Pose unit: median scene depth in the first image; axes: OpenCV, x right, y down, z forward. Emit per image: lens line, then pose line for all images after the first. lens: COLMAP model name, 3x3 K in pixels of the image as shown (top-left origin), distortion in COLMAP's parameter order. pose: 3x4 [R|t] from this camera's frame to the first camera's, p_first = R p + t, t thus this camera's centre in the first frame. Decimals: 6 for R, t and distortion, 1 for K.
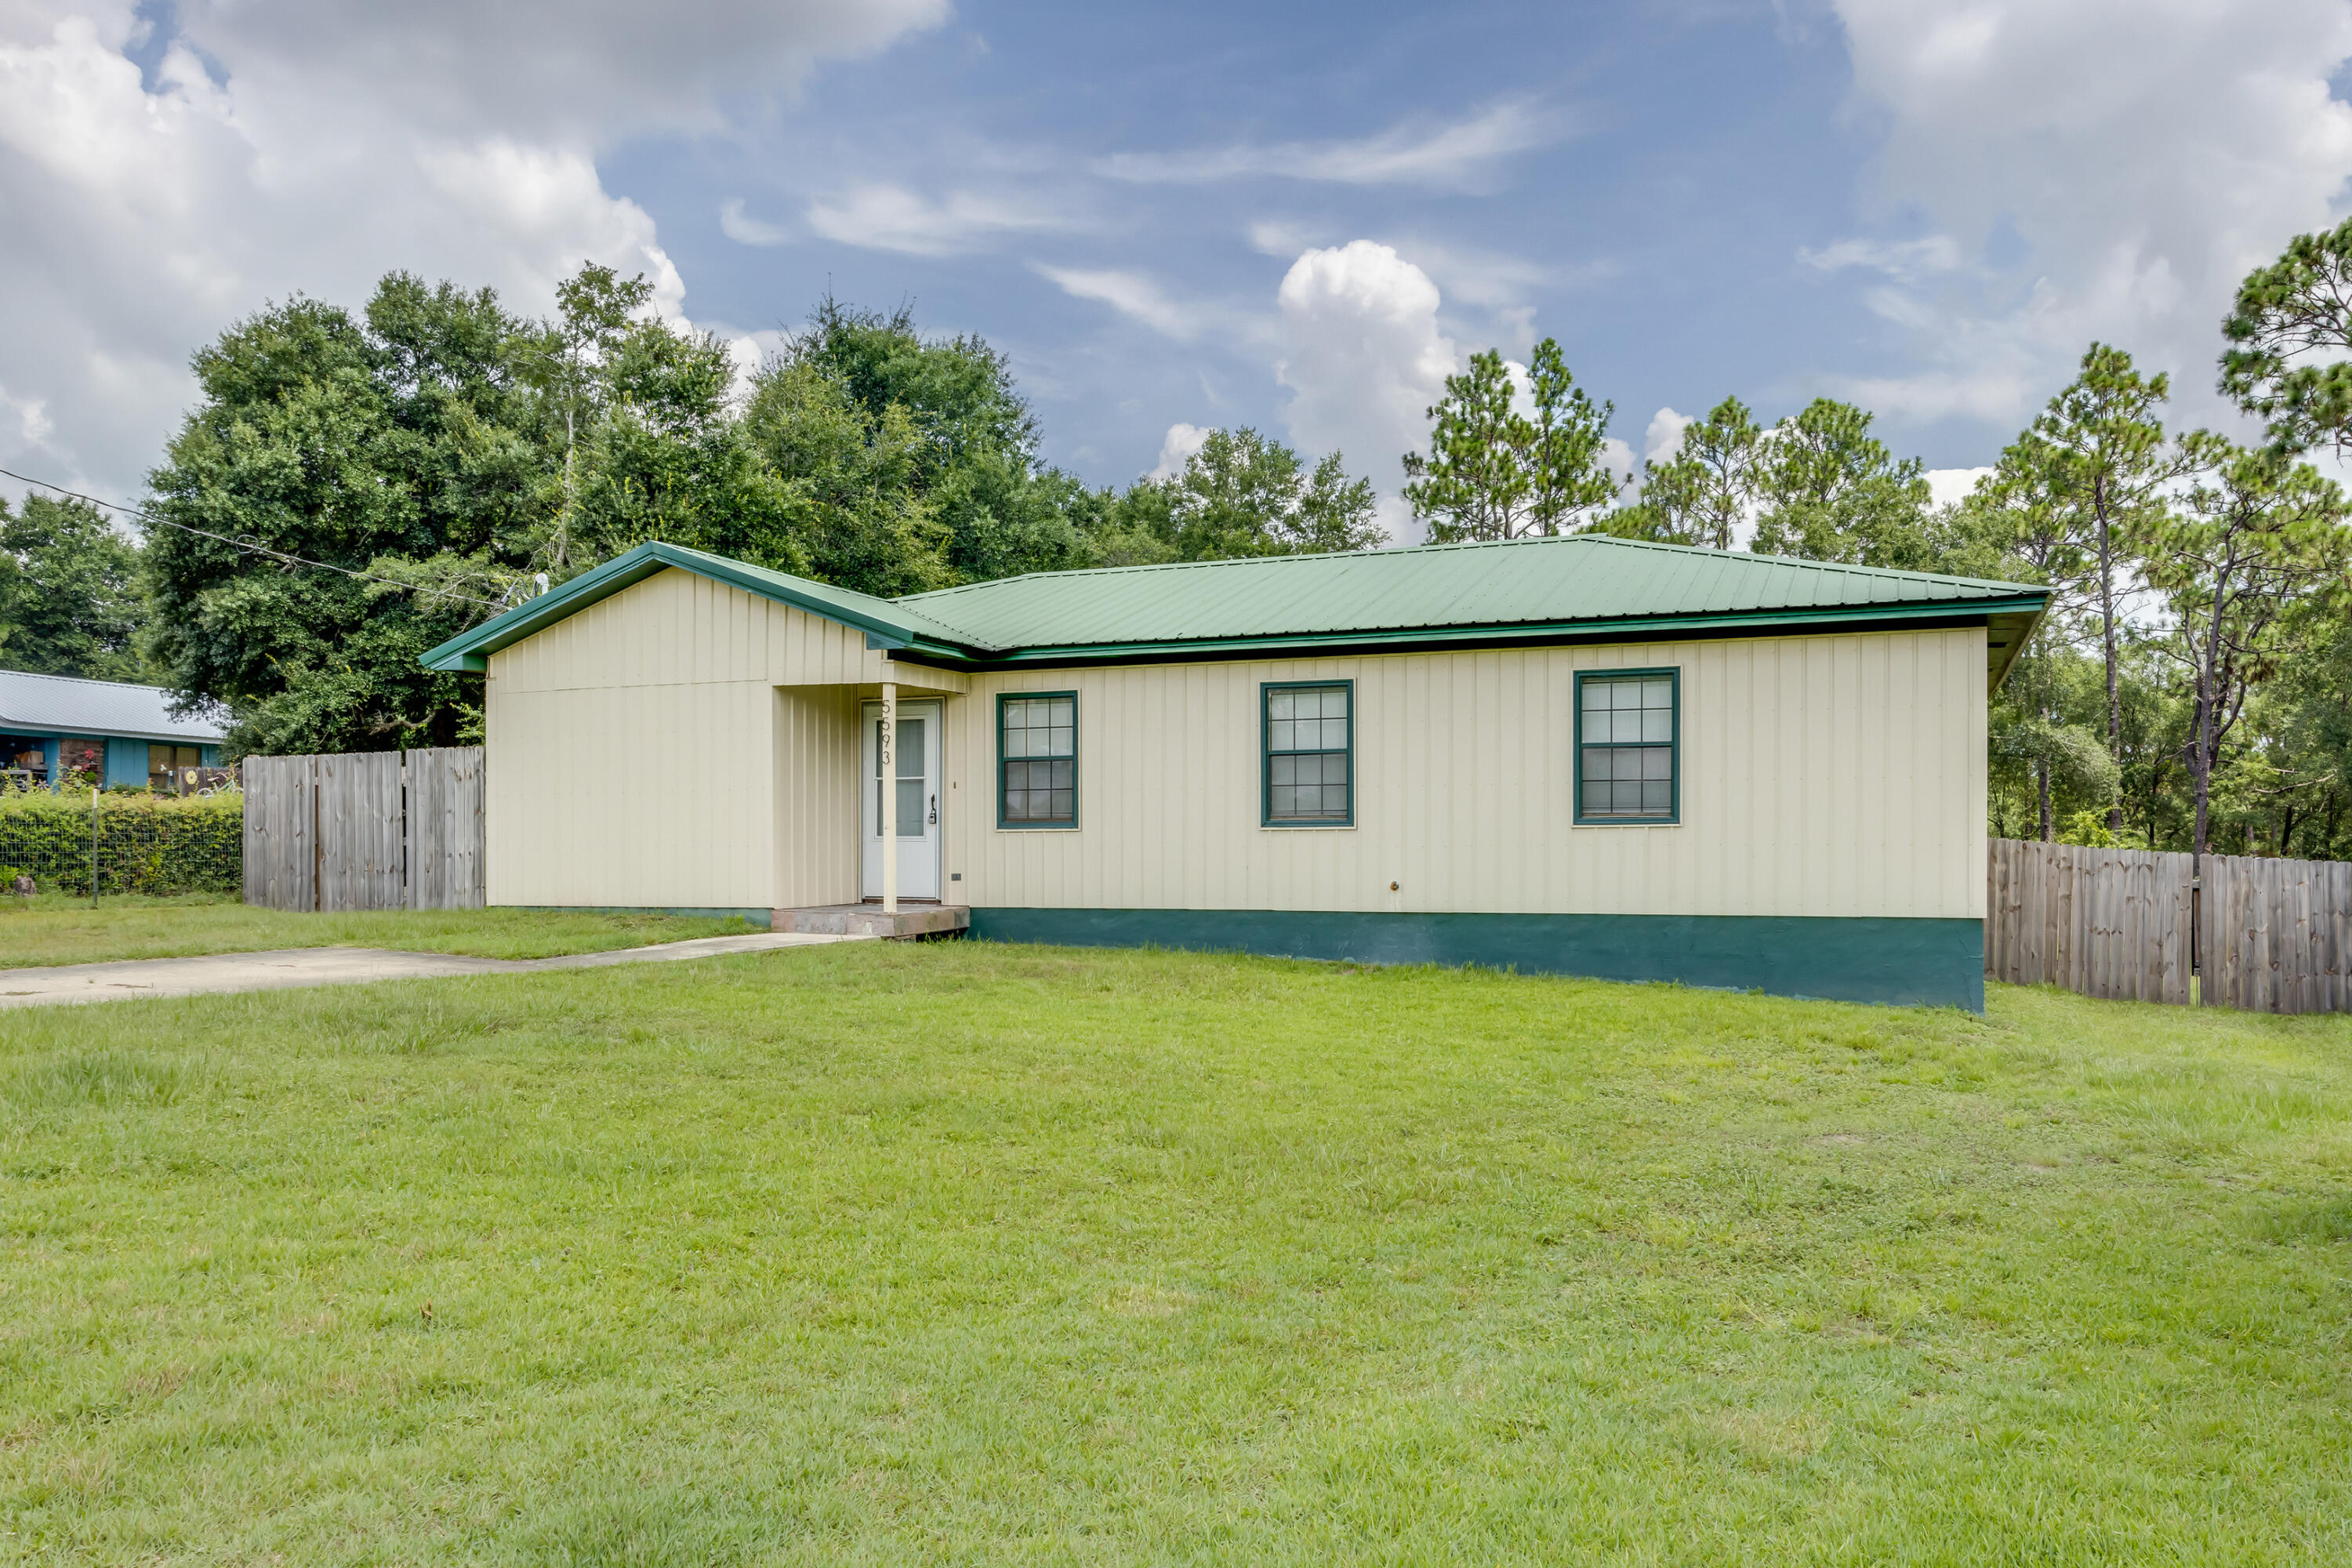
lens RADIAL K [[1665.0, 0, 1174.8], [0, 1665.0, 787.7], [0, 0, 1]] dist [-0.008418, 0.003543]
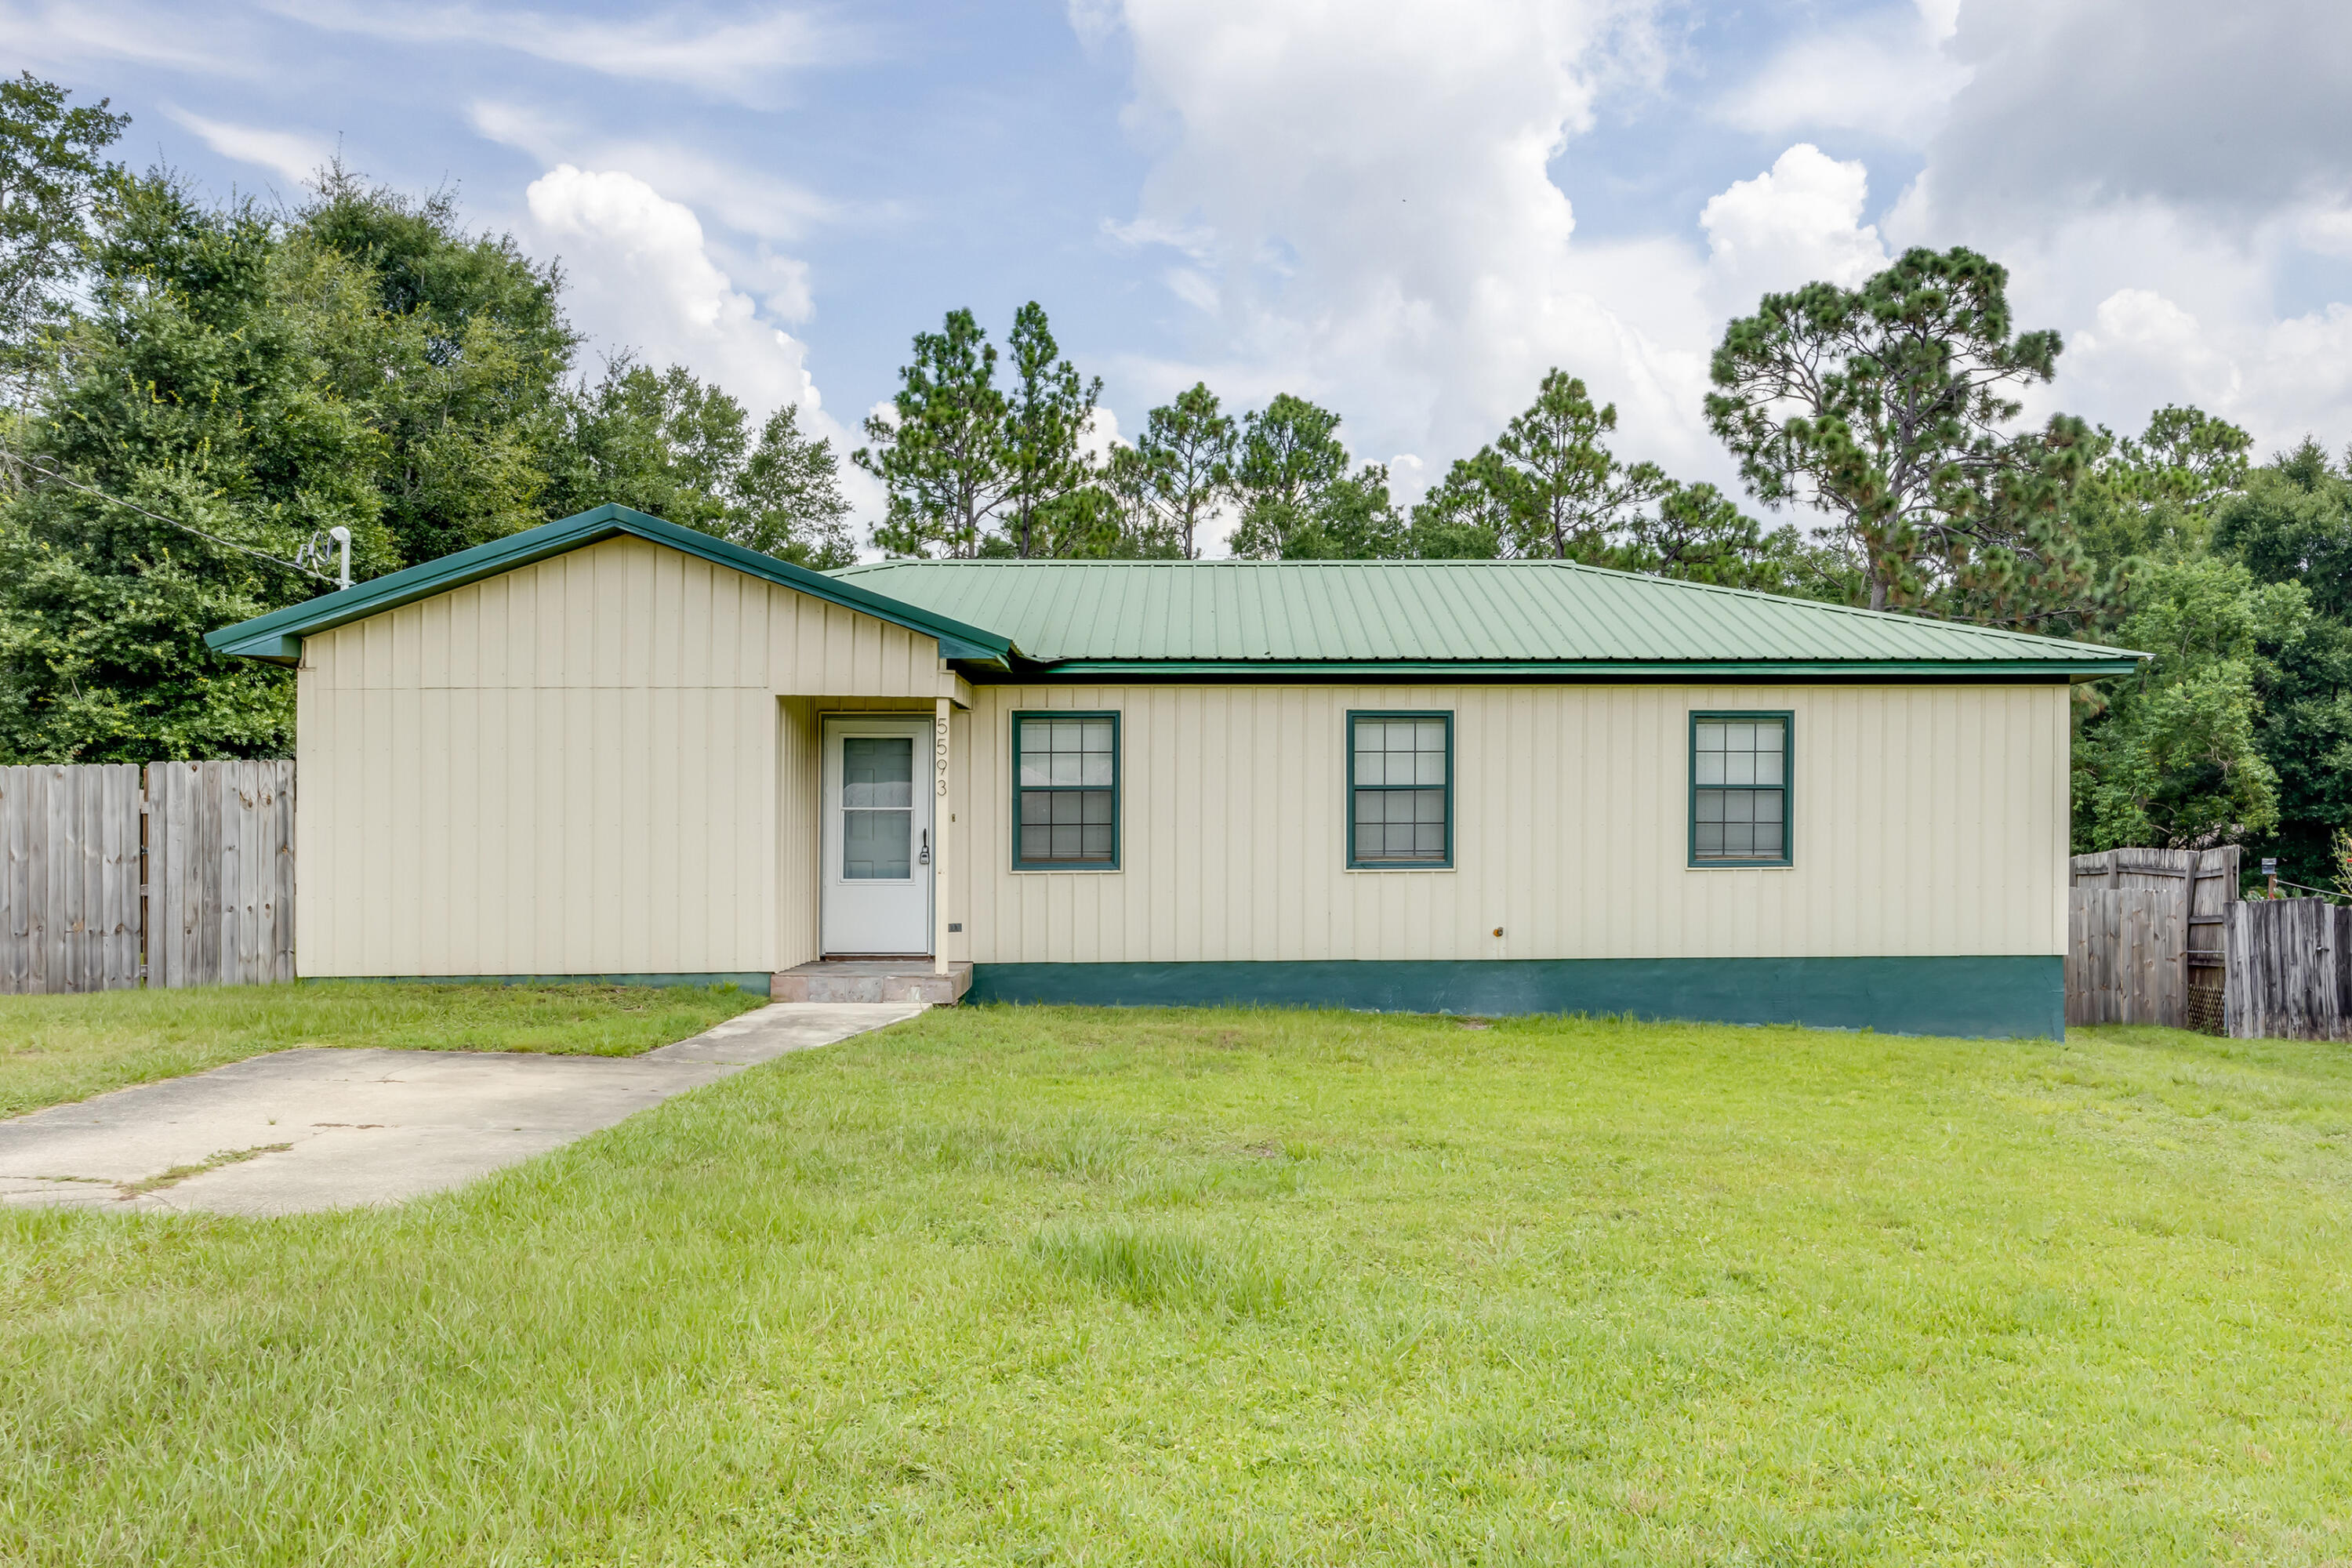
lens RADIAL K [[1884.8, 0, 1179.1], [0, 1884.8, 782.8], [0, 0, 1]] dist [-0.008560, 0.009143]
pose [[0.916486, 0.011327, 0.399907, -0.382752], [-0.010878, 0.999935, -0.003393, -0.016221], [-0.399919, -0.001241, 0.916550, 0.080109]]
